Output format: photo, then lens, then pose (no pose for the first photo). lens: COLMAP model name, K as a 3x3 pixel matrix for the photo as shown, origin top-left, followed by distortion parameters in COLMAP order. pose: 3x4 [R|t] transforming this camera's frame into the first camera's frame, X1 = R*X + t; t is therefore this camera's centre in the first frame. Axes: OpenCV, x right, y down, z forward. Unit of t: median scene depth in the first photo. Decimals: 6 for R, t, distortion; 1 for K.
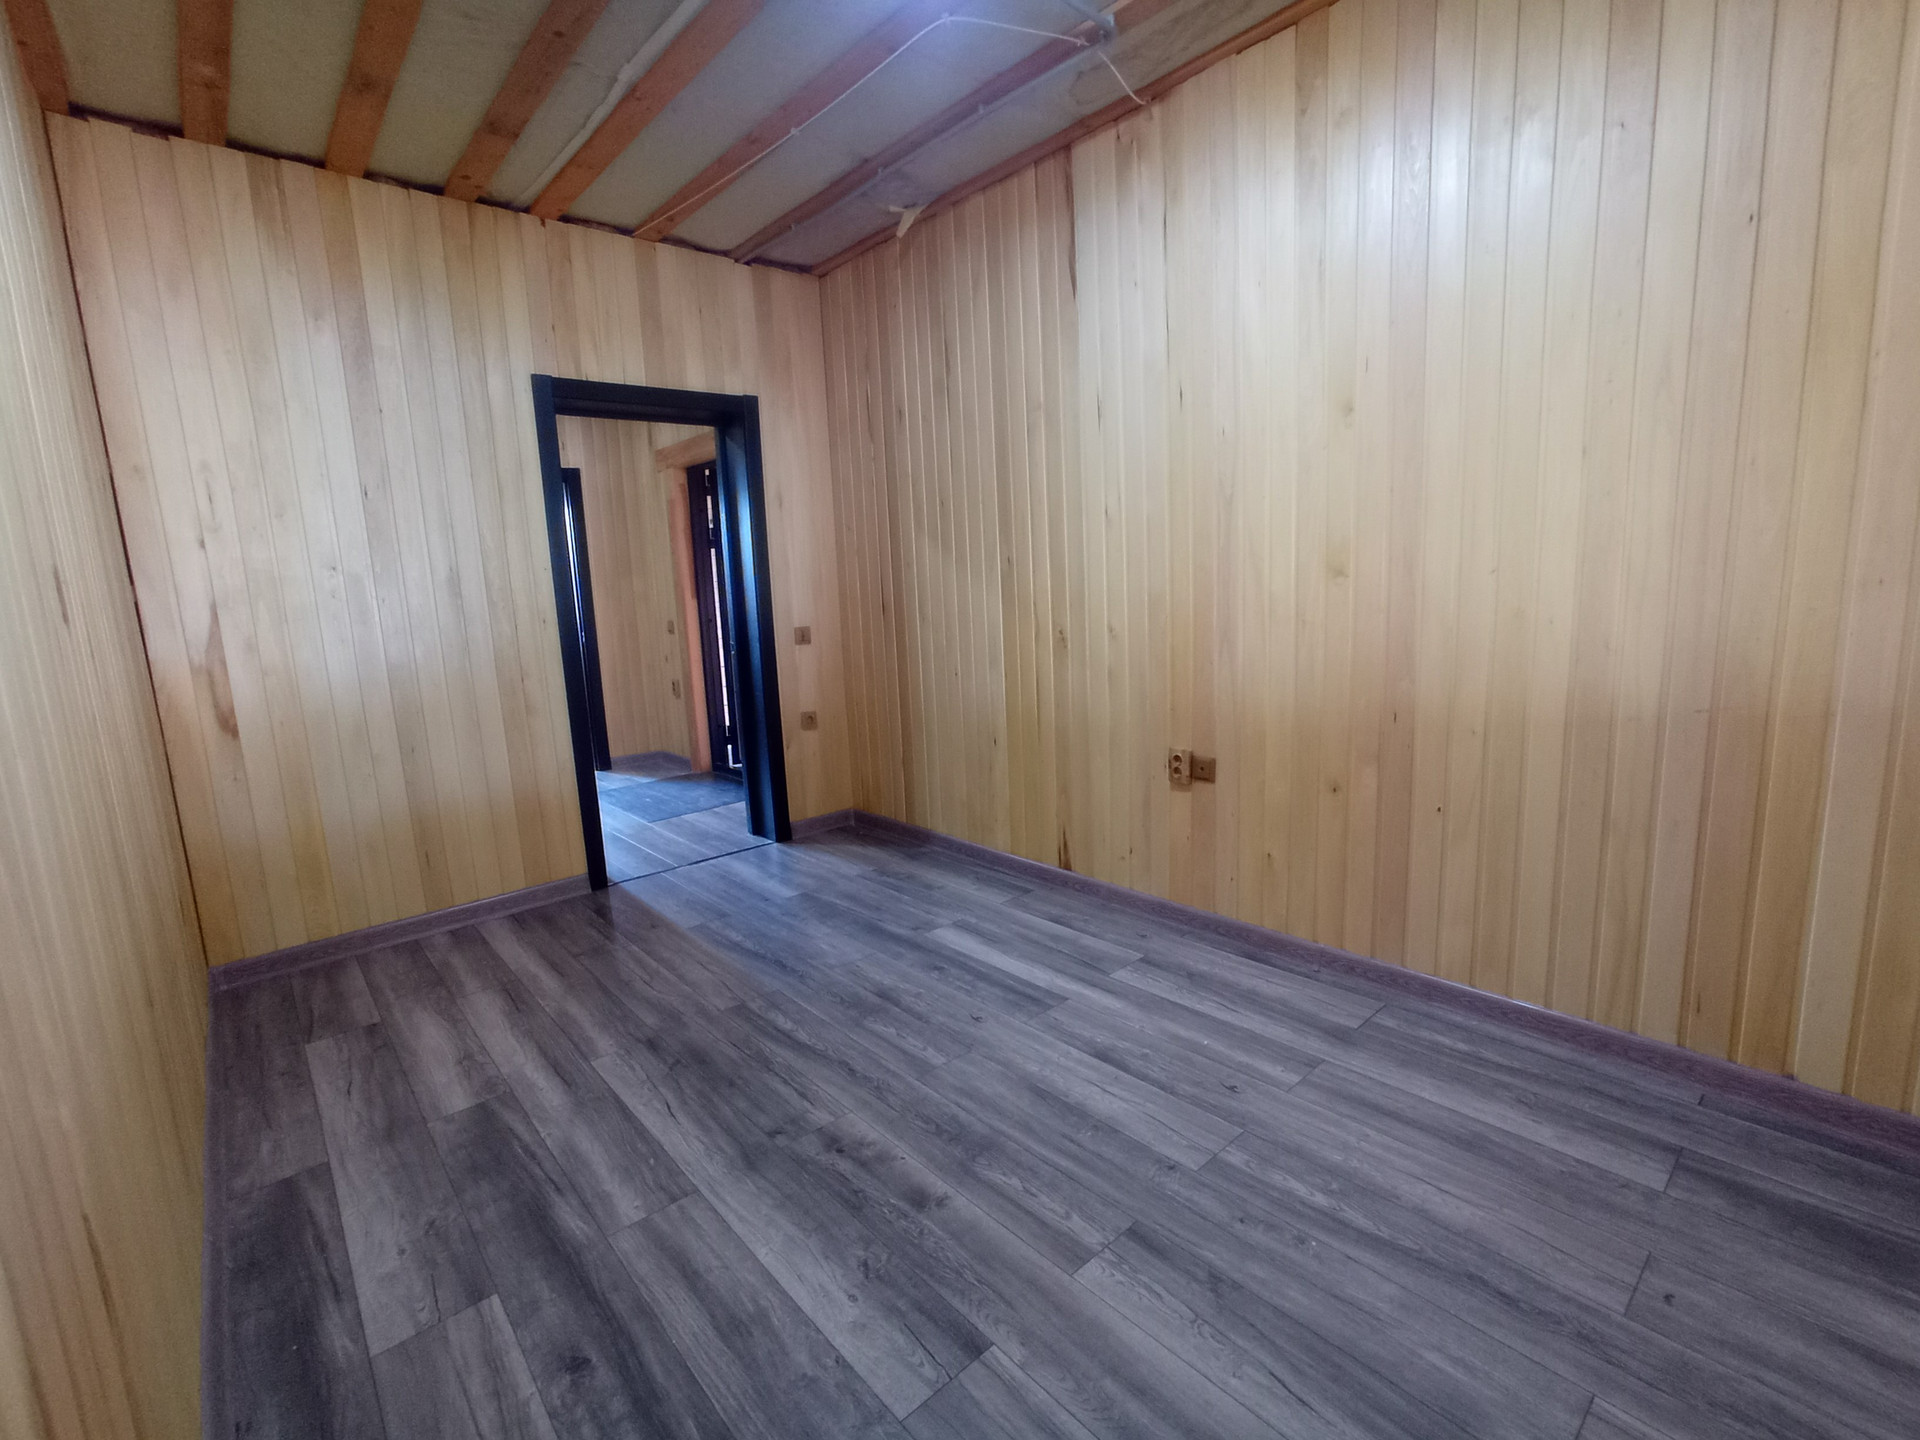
lens RADIAL K [[867.3, 0, 963.5], [0, 867.3, 714.0], [0, 0, 1]] dist [-0.063652, 0.036733]
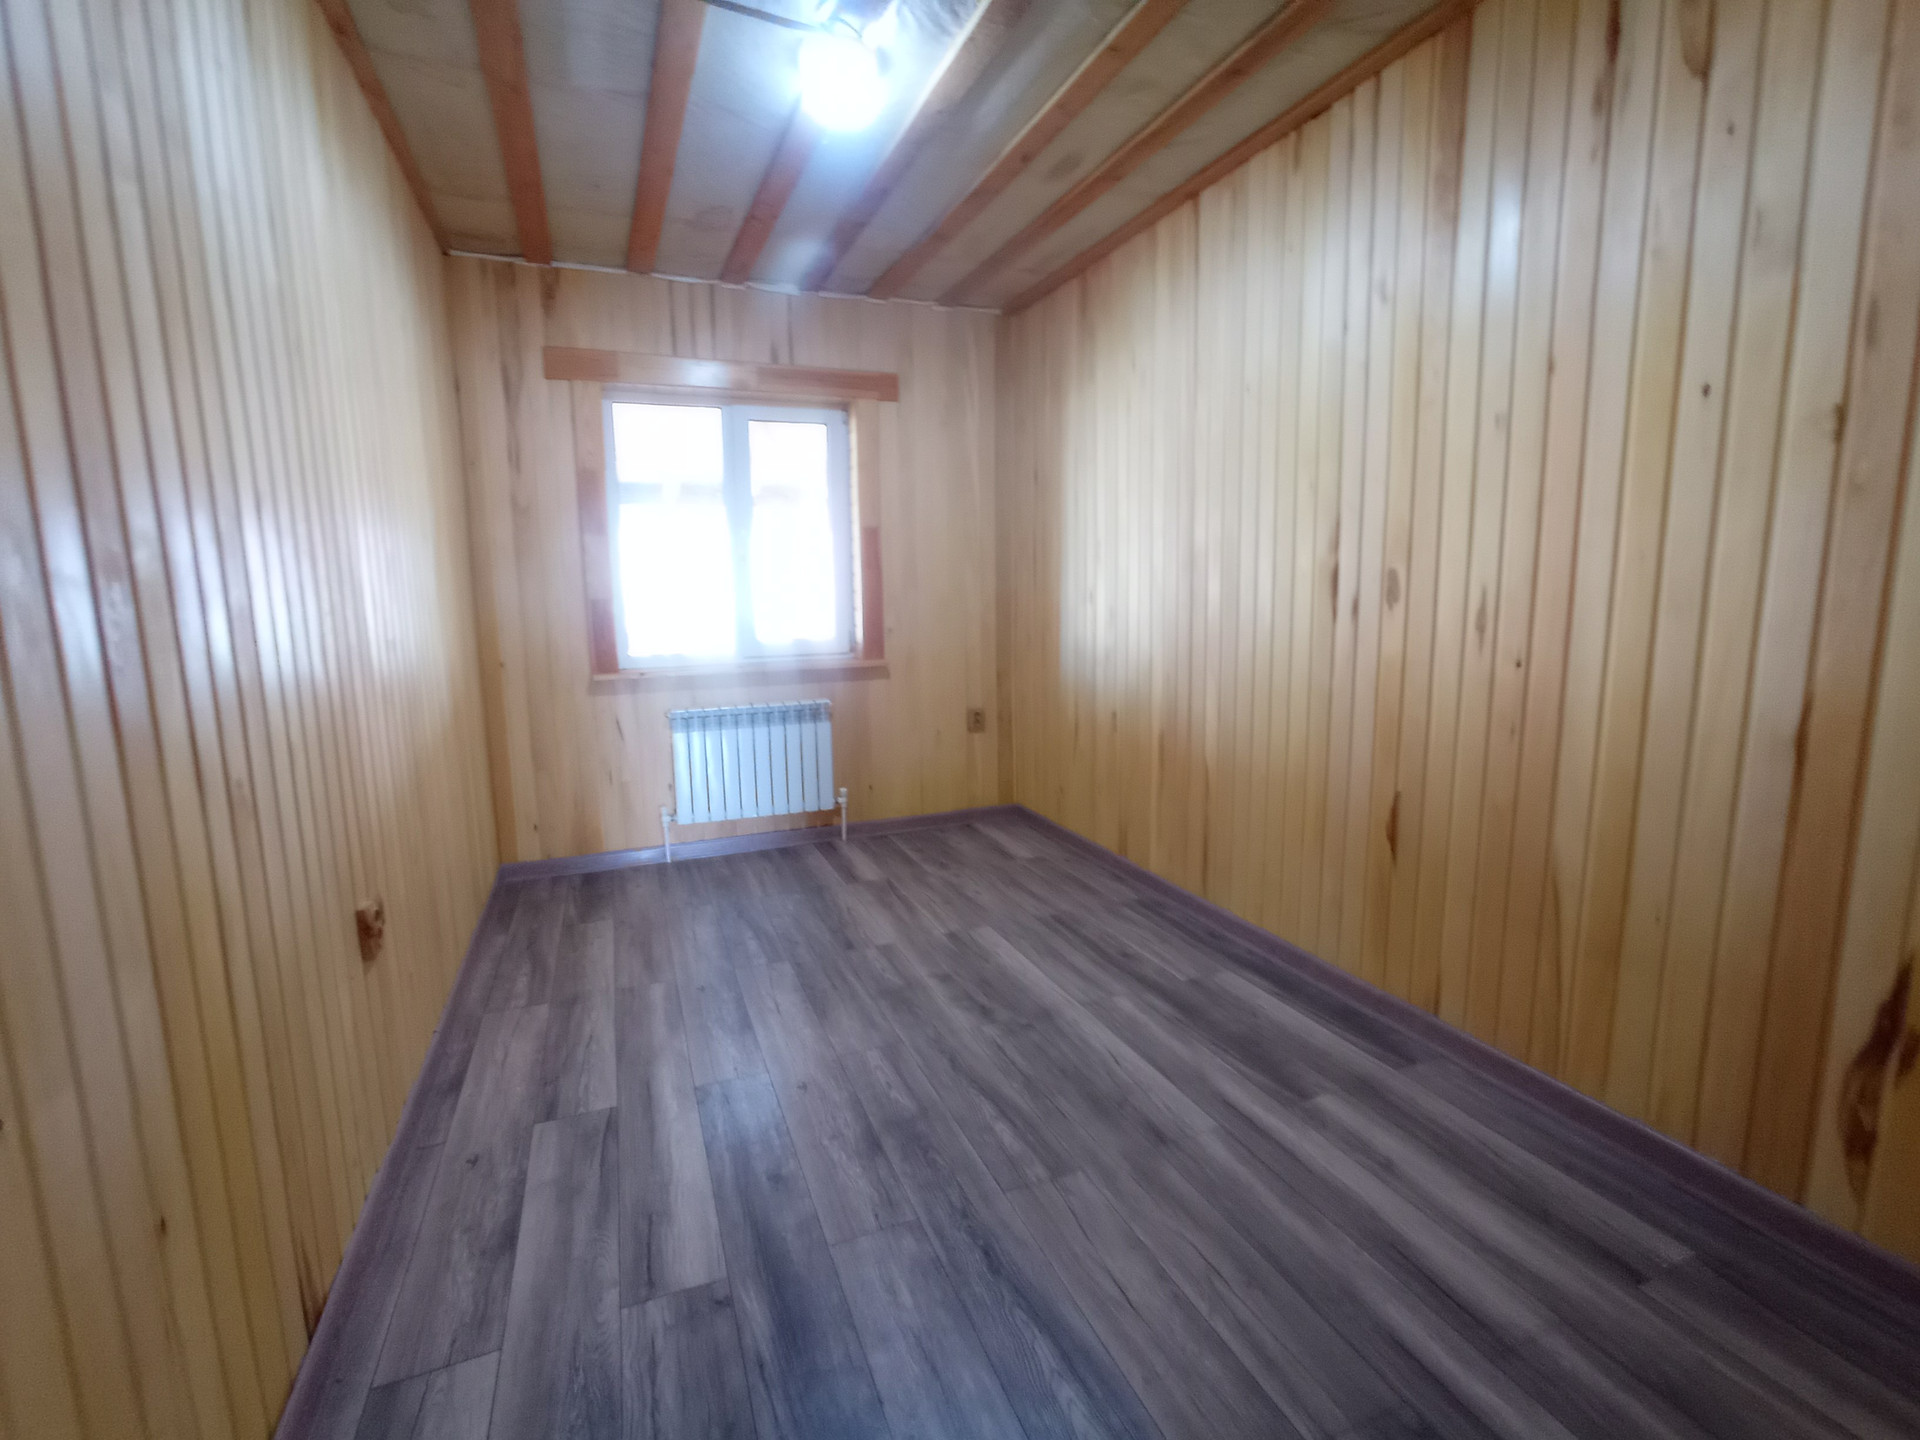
lens RADIAL K [[867.3, 0, 963.5], [0, 867.3, 714.0], [0, 0, 1]] dist [-0.063652, 0.036733]
pose [[-0.942202, 0.011395, 0.334852, -0.505354], [0.108656, 0.955798, 0.273210, -0.289290], [-0.316937, 0.293802, -0.901793, 1.824739]]
